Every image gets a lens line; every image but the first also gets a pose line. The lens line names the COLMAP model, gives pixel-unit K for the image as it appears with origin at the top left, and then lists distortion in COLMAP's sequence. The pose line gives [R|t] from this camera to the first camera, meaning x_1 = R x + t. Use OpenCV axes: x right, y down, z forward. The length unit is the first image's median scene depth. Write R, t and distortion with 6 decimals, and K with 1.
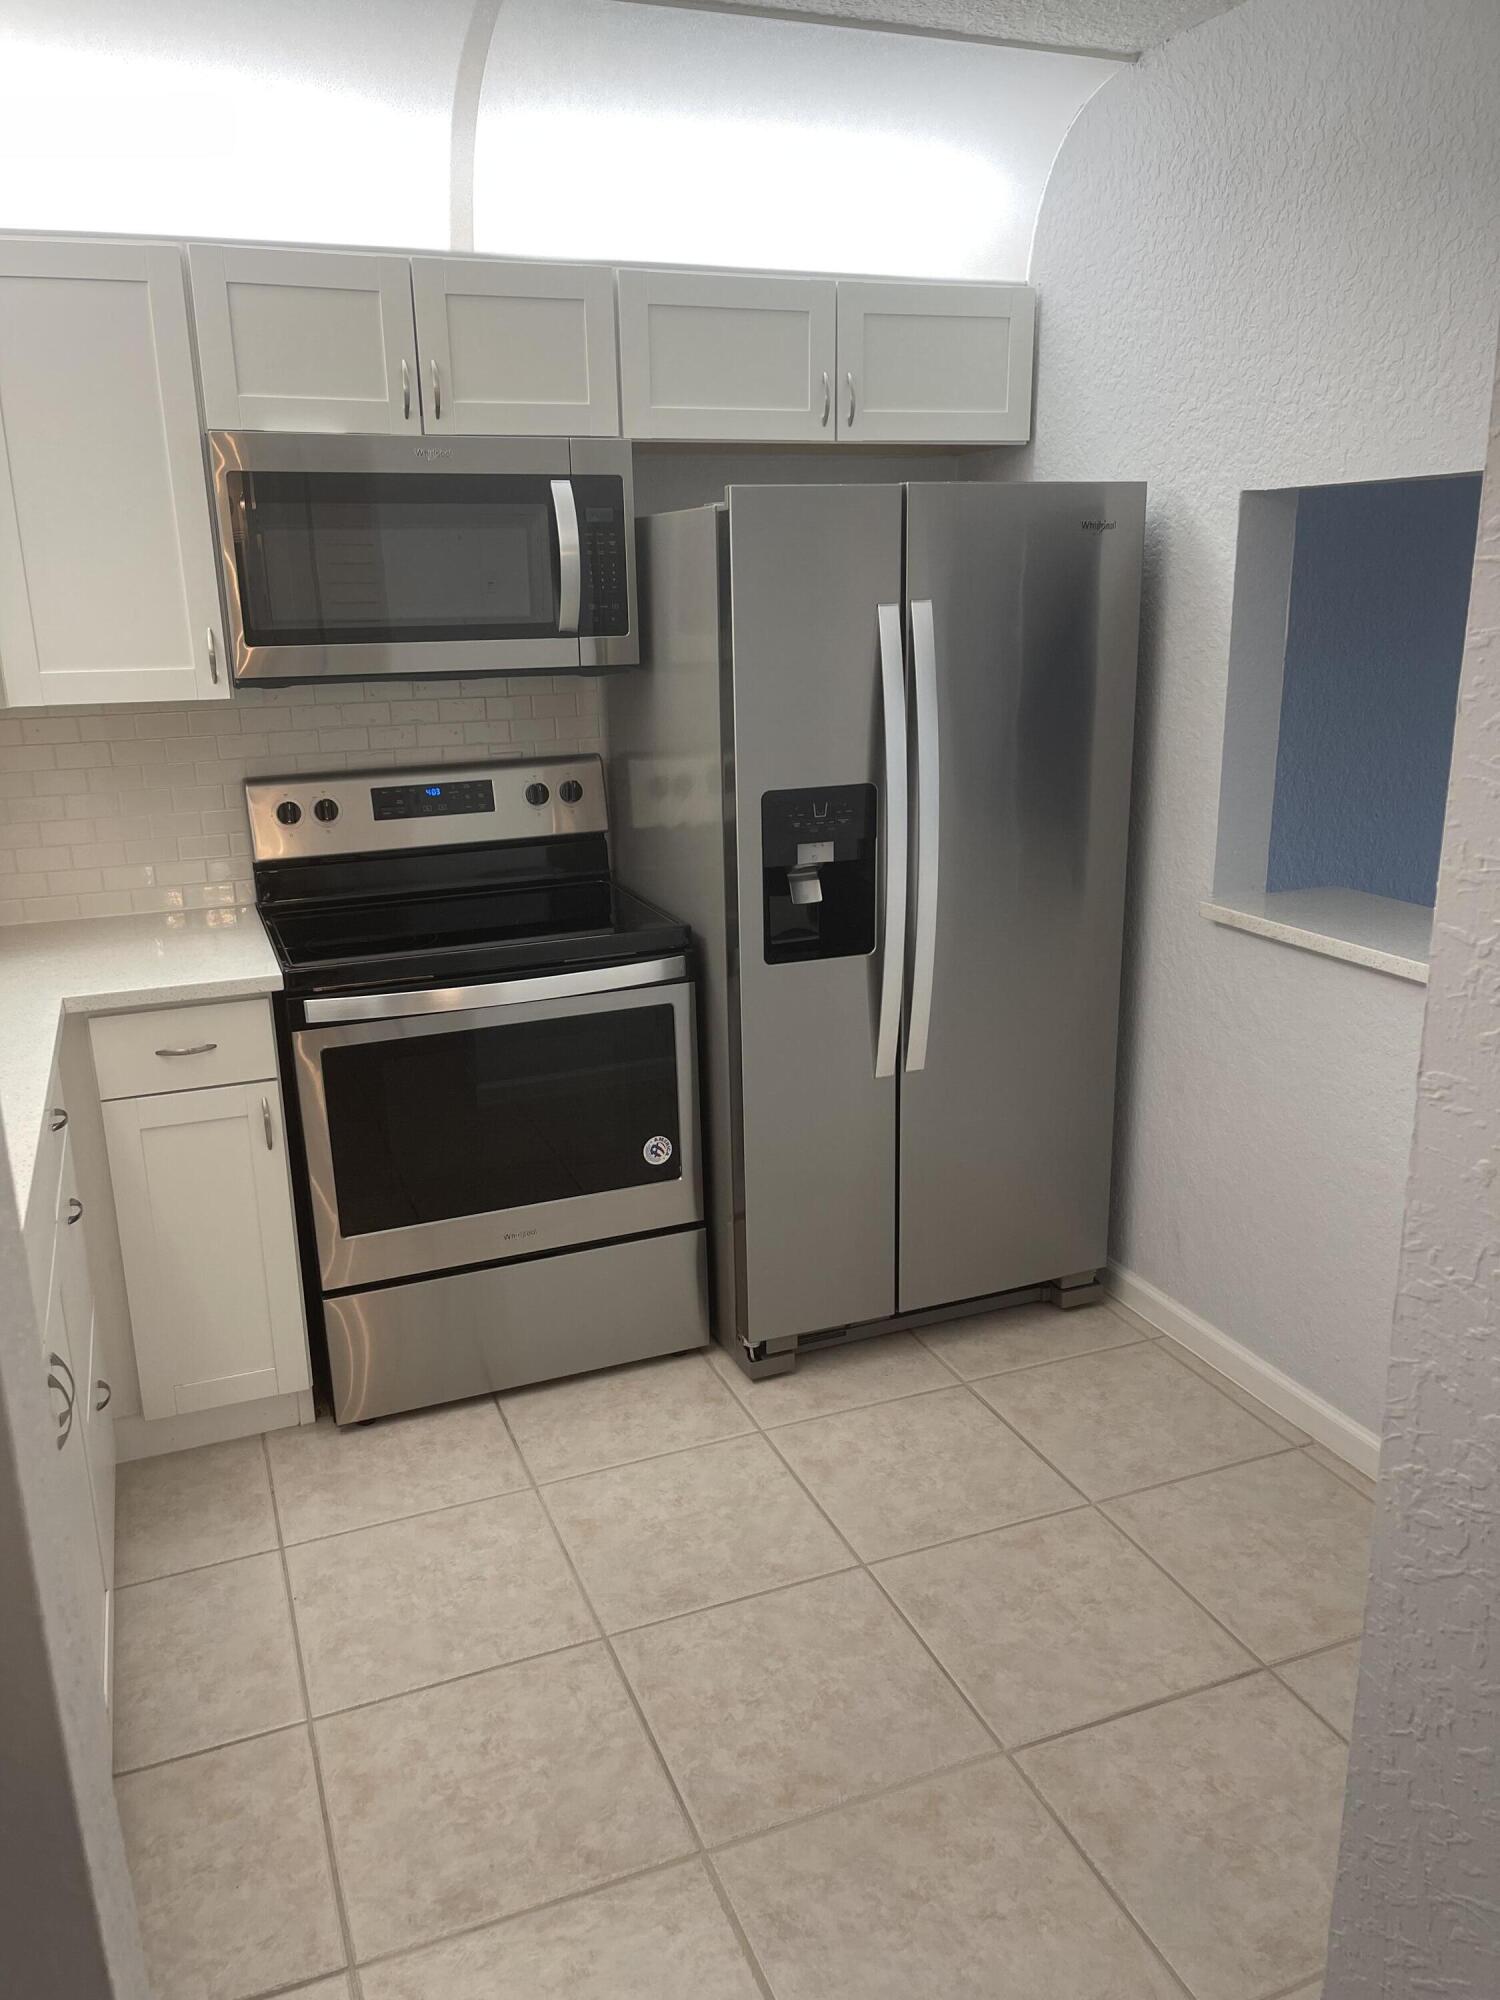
lens RADIAL K [[1521.7, 0, 749.8], [0, 1521.7, 1003.3], [0, 0, 1]] dist [0.058688, -0.034840]
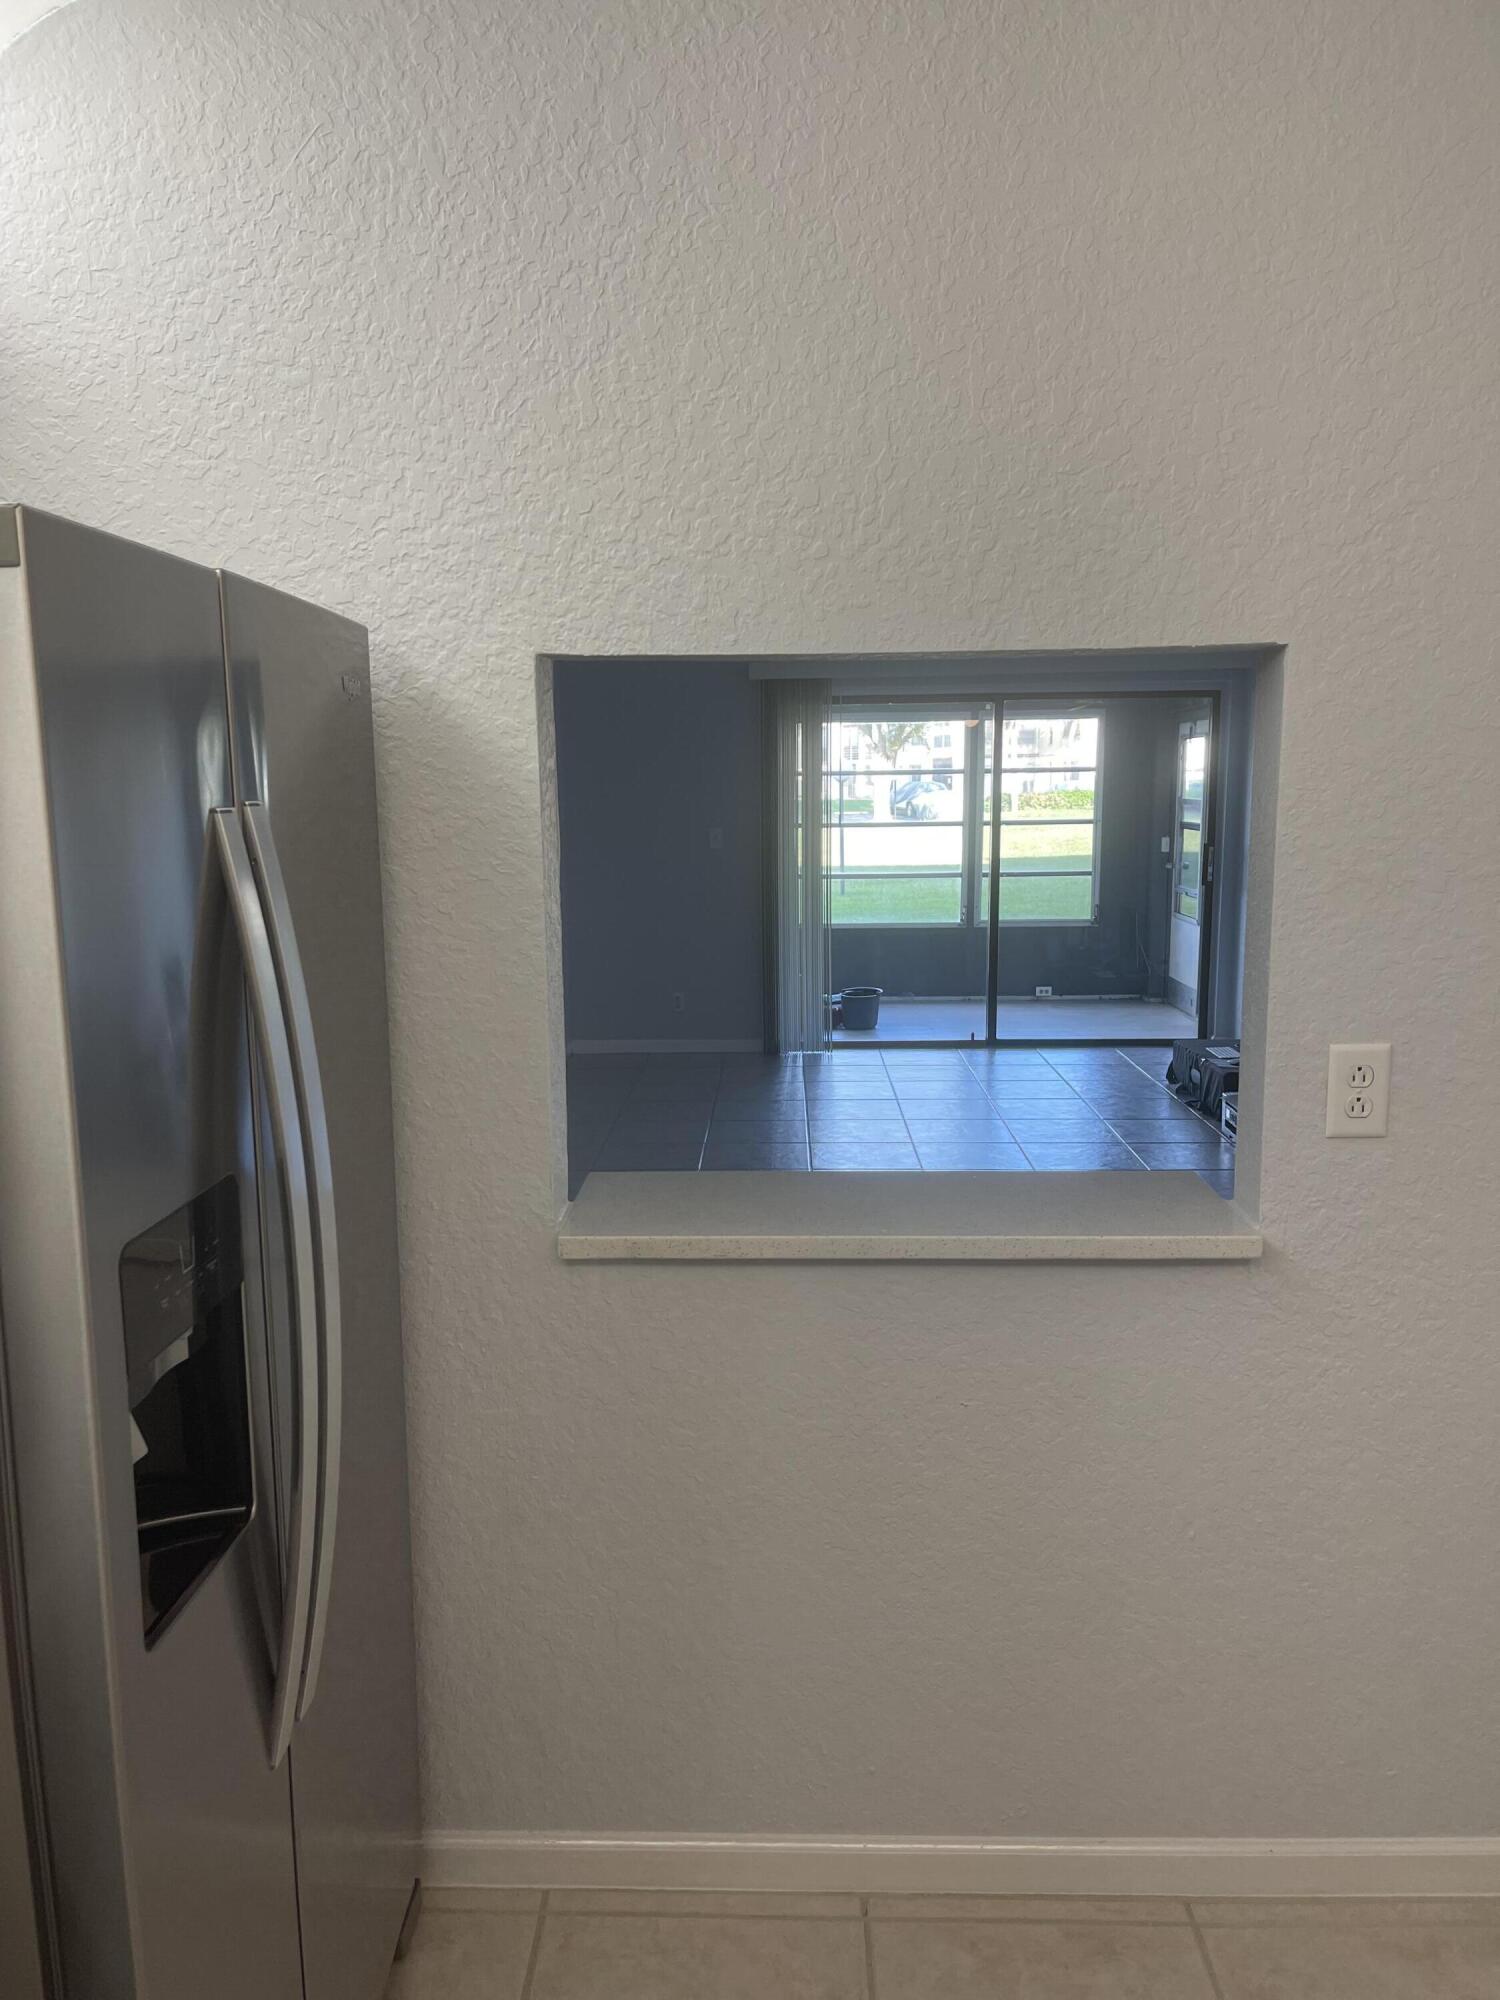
lens RADIAL K [[1521.7, 0, 750.1], [0, 1521.7, 992.8], [0, 0, 1]] dist [0.058688, -0.034840]
pose [[0.404974, -0.131677, 0.904797, -0.288528], [0.249844, 0.967851, 0.029027, -0.182617], [-0.879531, 0.214303, 0.424853, 0.660618]]
